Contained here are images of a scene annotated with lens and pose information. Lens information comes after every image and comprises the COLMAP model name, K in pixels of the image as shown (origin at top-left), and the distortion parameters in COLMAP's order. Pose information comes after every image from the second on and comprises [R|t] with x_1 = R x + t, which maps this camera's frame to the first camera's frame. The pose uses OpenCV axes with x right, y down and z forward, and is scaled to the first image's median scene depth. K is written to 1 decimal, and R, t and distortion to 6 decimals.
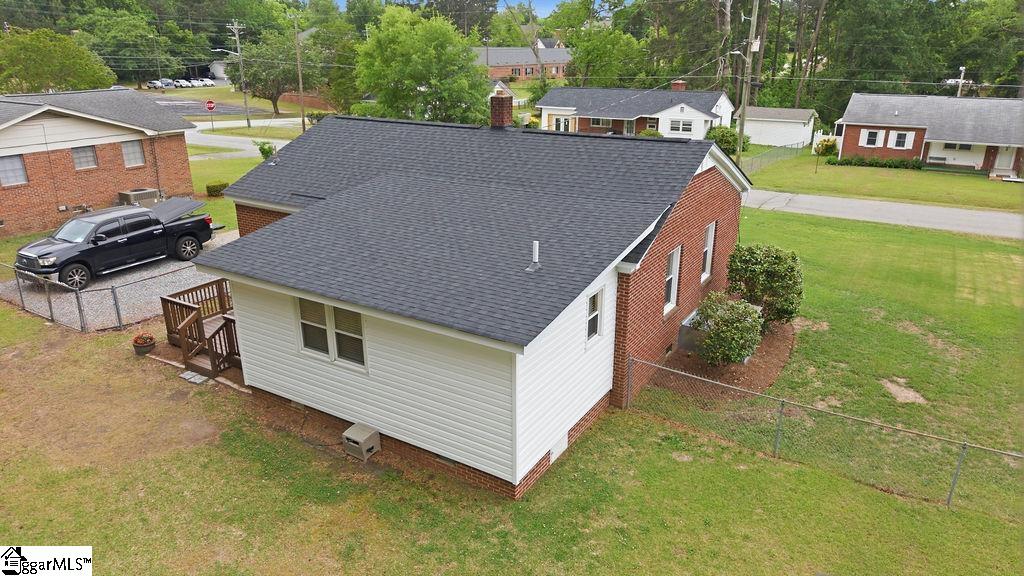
lens RADIAL K [[678.4, 0, 508.4], [0, 678.4, 283.5], [0, 0, 1]] dist [0.028176, -0.013643]
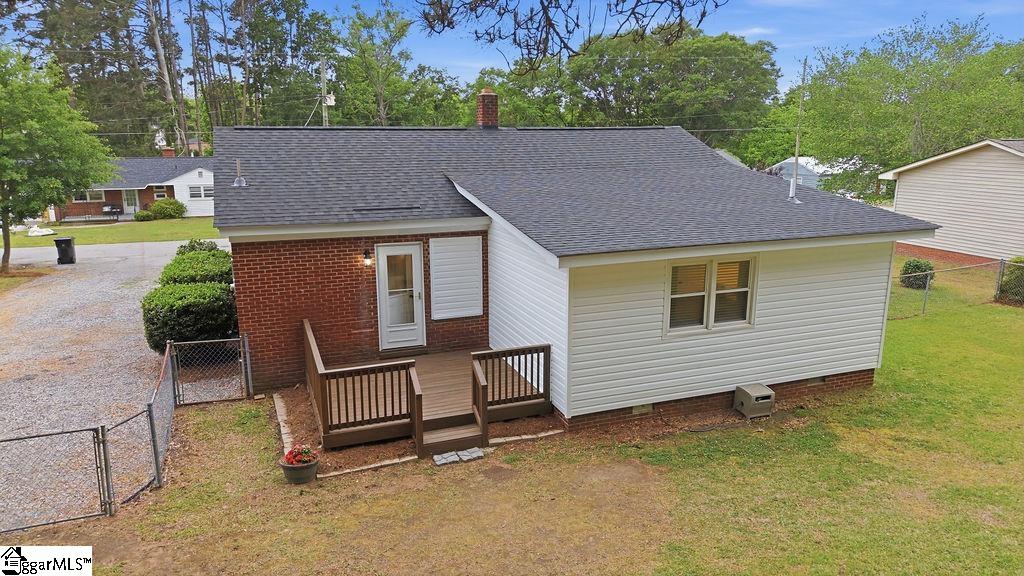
lens RADIAL K [[678.4, 0, 512.6], [0, 678.4, 291.4], [0, 0, 1]] dist [0.028176, -0.013643]
pose [[0.601798, -0.178649, 0.778411, -1.035660], [0.265775, 0.963907, 0.015748, -0.018375], [-0.753129, 0.197405, 0.627558, 0.565953]]
